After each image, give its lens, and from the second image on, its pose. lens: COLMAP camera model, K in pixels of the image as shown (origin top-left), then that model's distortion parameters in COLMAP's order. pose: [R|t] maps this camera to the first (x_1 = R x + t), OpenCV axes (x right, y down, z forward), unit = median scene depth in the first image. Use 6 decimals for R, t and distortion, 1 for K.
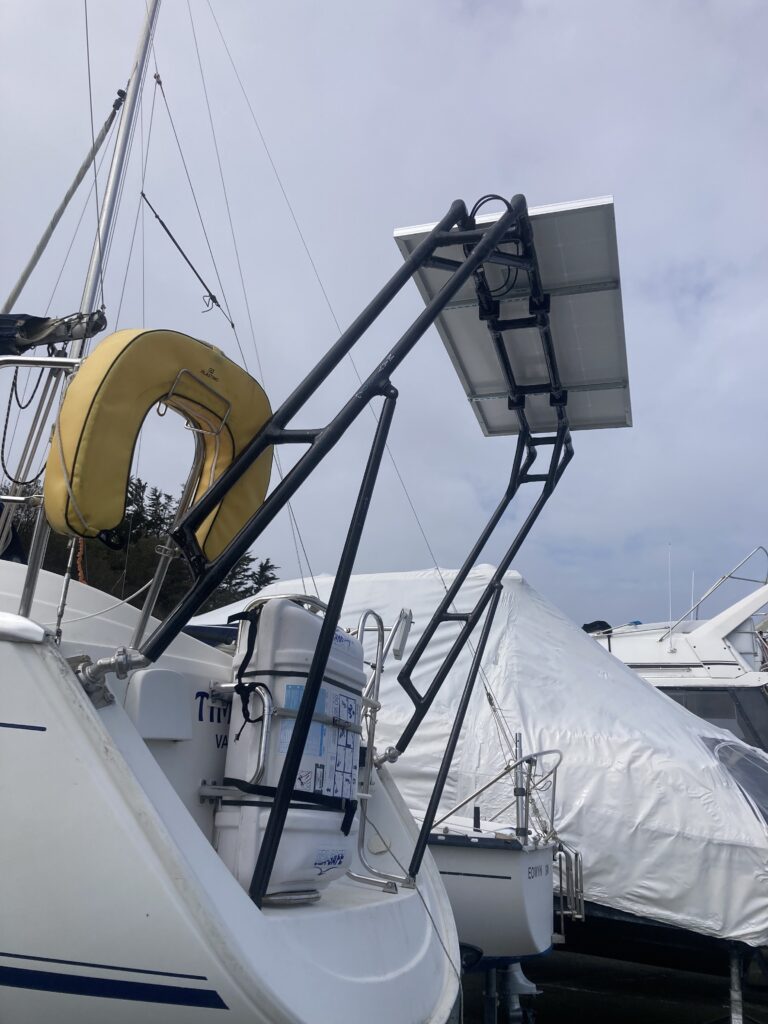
lens RADIAL K [[847.6, 0, 384.0], [0, 847.6, 512.0], [0, 0, 1]] dist [0.004278, 0.001472]
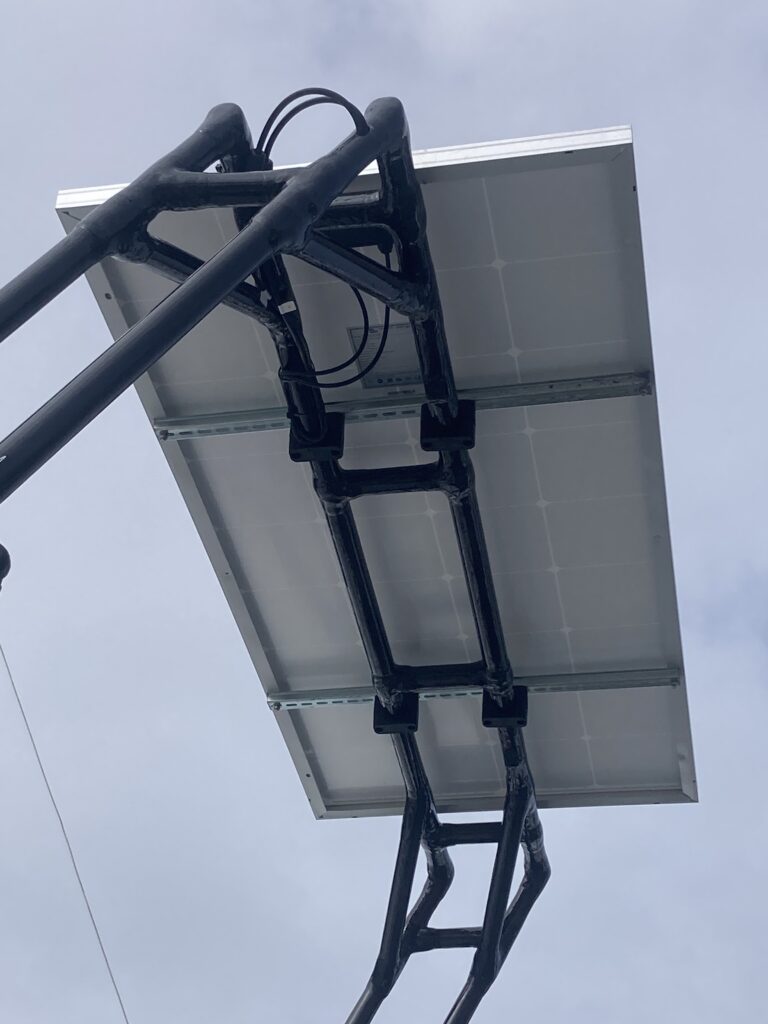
lens RADIAL K [[1928.6, 0, 384.0], [0, 1928.6, 512.0], [0, 0, 1]] dist [0.242043, -0.036007]
pose [[0.991362, 0.050954, 0.120856, 0.045251], [-0.013695, 0.956629, -0.290987, 0.037359], [-0.130441, 0.286818, 0.949063, 0.167413]]
